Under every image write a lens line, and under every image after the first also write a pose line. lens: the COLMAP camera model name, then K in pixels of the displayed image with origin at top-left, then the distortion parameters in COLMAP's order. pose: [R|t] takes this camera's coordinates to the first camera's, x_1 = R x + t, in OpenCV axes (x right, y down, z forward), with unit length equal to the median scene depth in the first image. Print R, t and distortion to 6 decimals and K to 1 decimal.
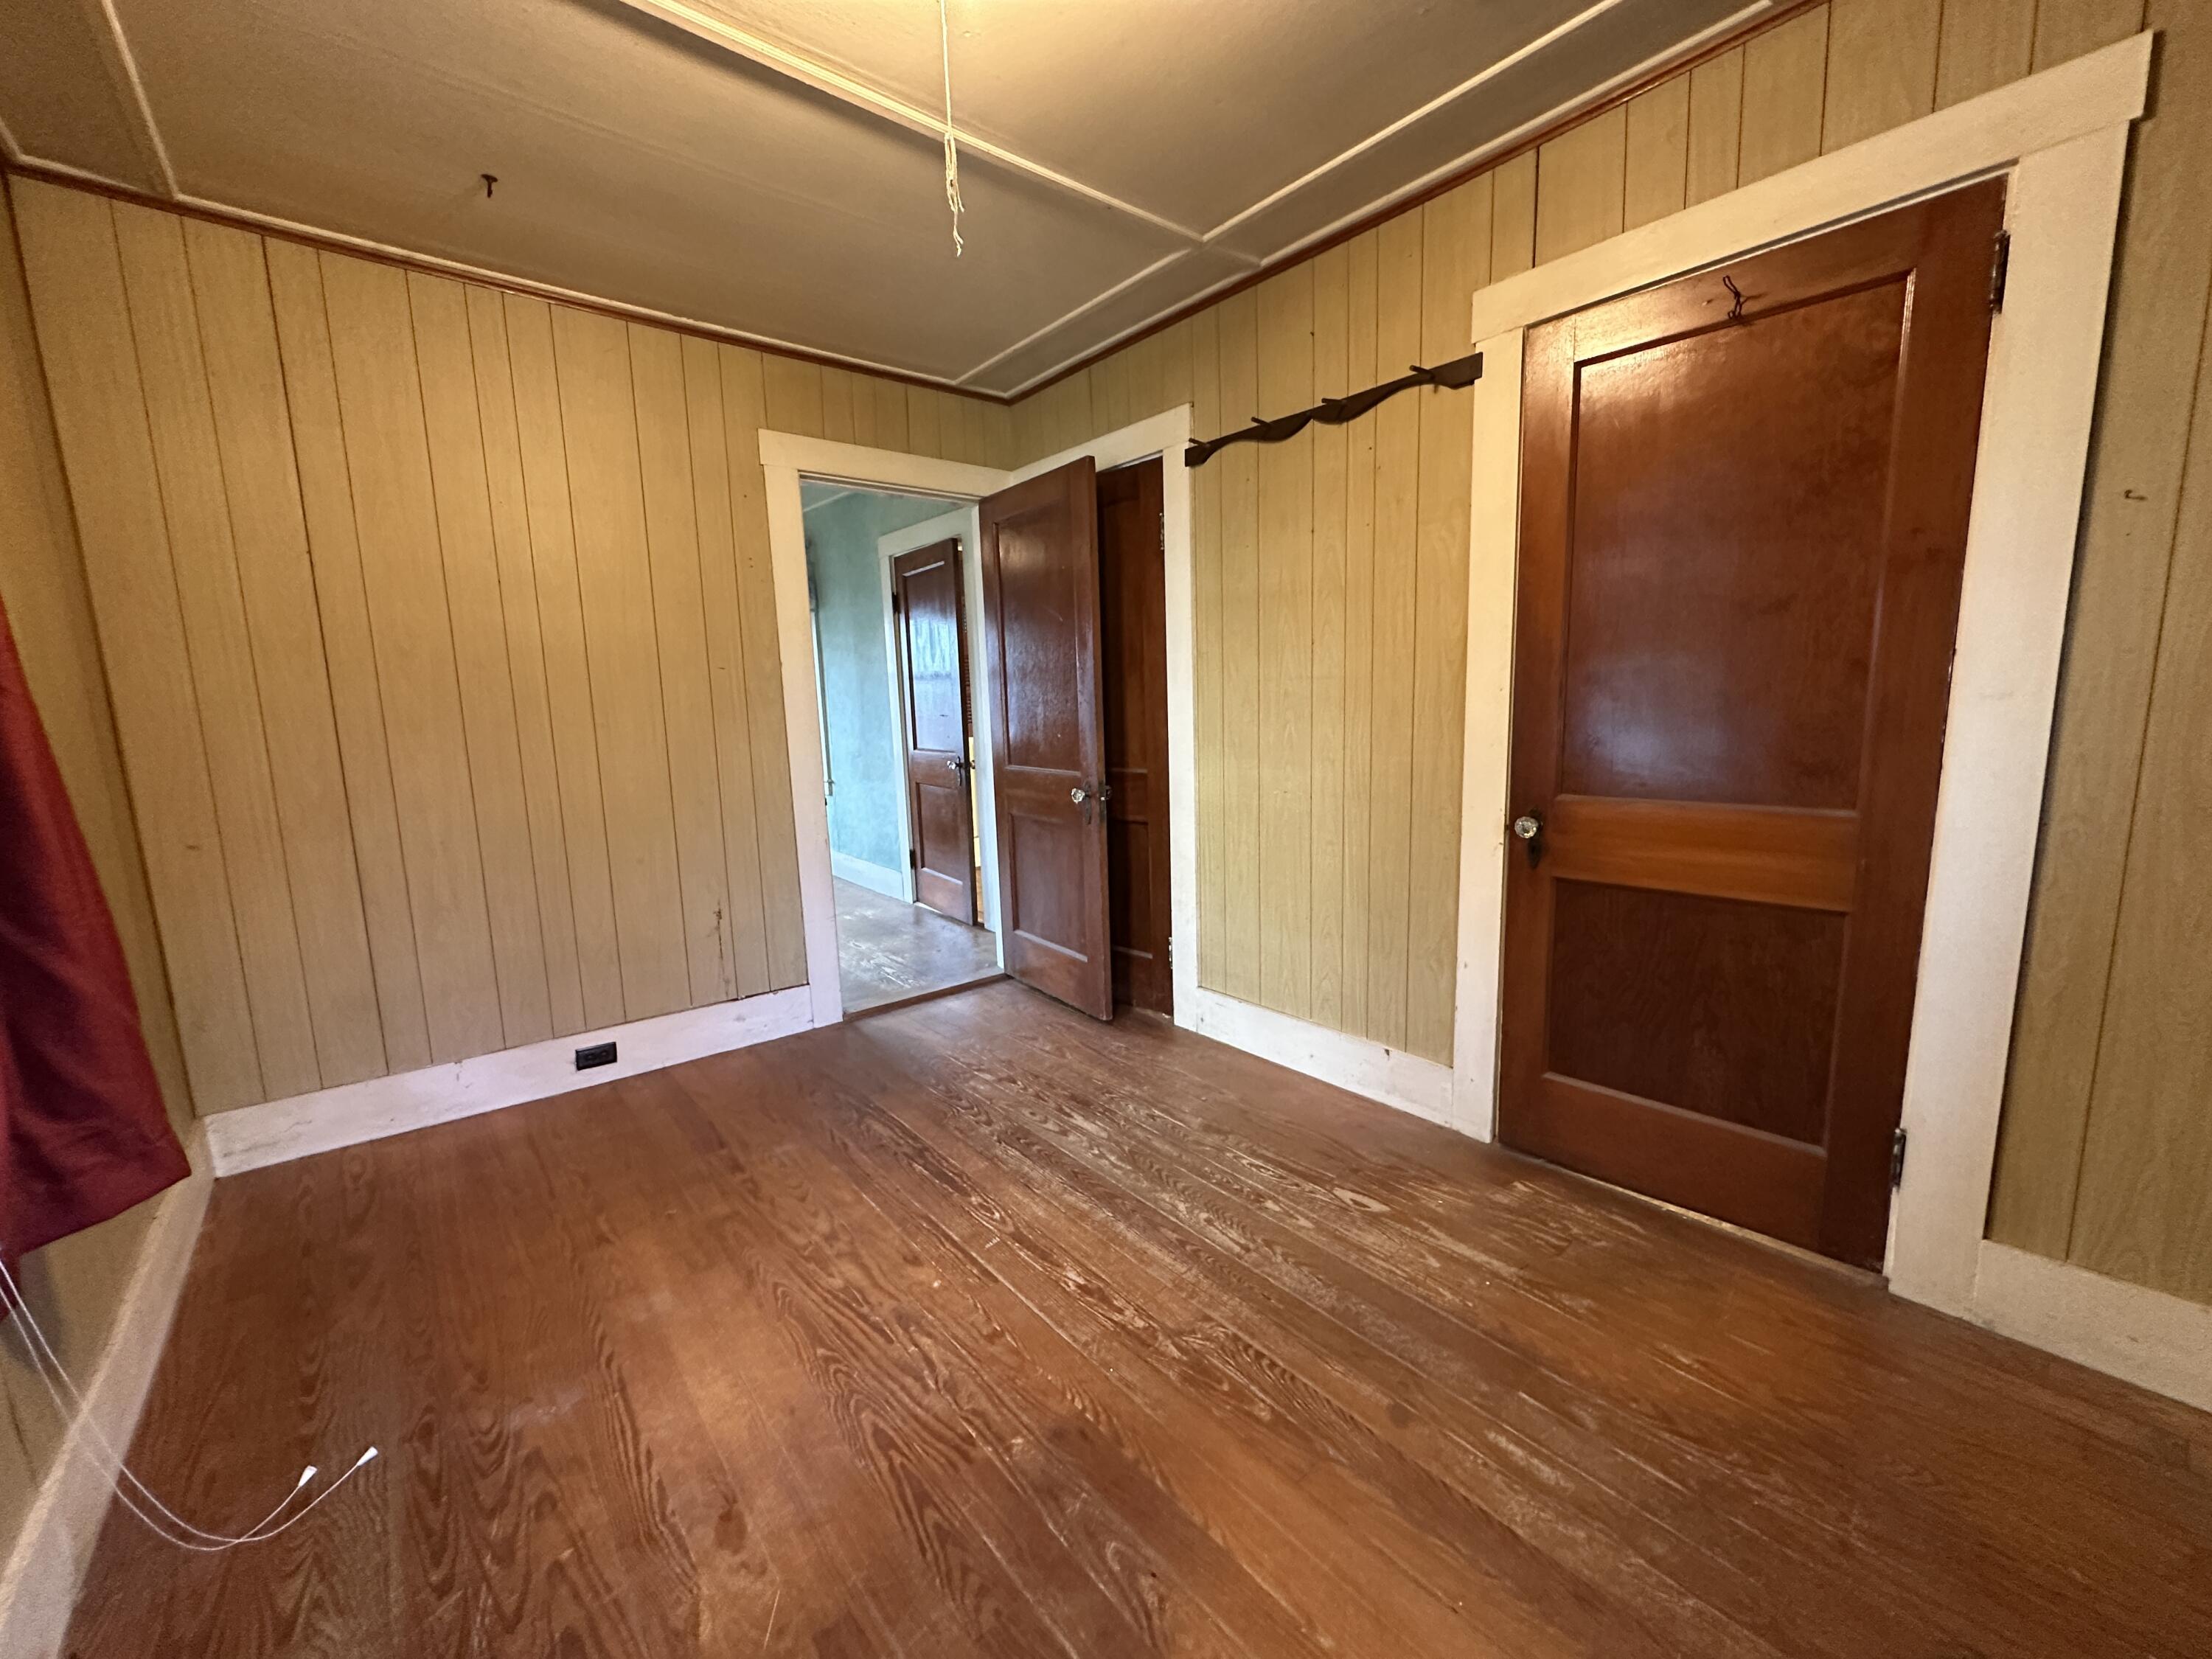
lens RADIAL K [[880.3, 0, 1109.9], [0, 880.3, 825.0], [0, 0, 1]] dist [-0.002185, 0.001026]
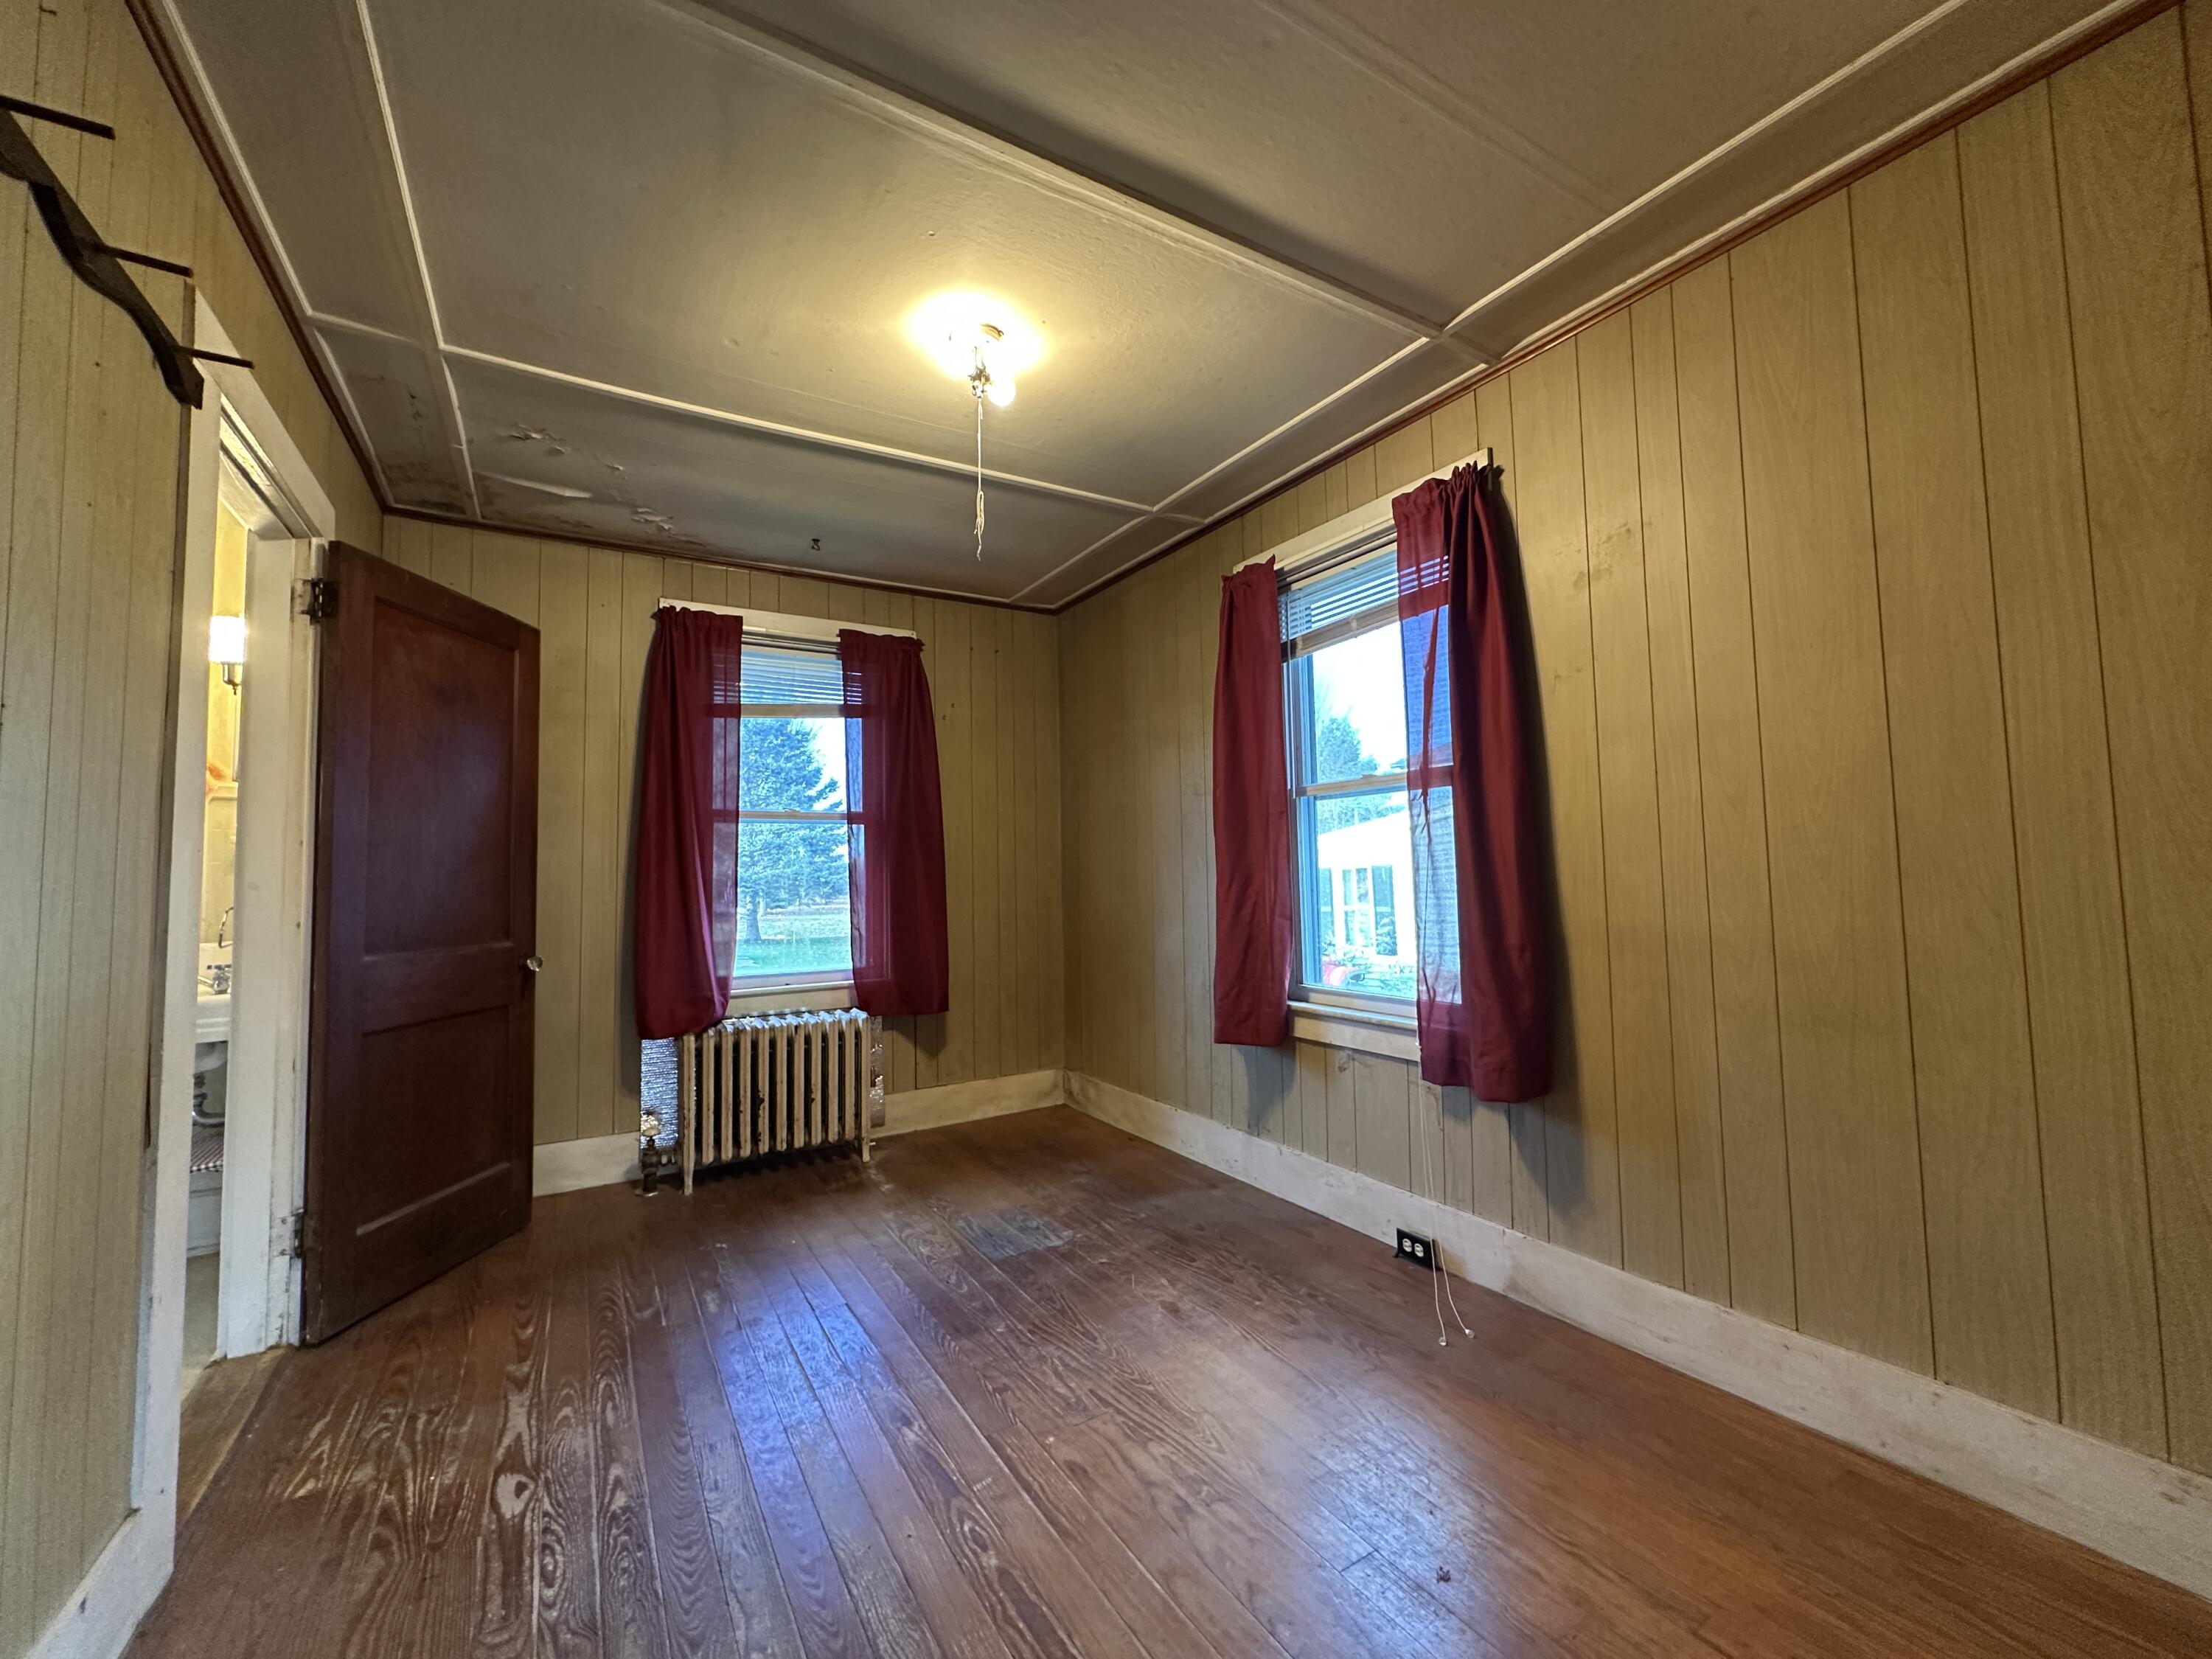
lens RADIAL K [[880.3, 0, 1108.0], [0, 880.3, 831.2], [0, 0, 1]] dist [-0.002185, 0.001026]
pose [[-0.988248, 0.057652, 0.141570, -0.430517], [0.071263, 0.993110, 0.093033, -0.213481], [-0.135231, 0.102028, -0.985547, 1.859672]]
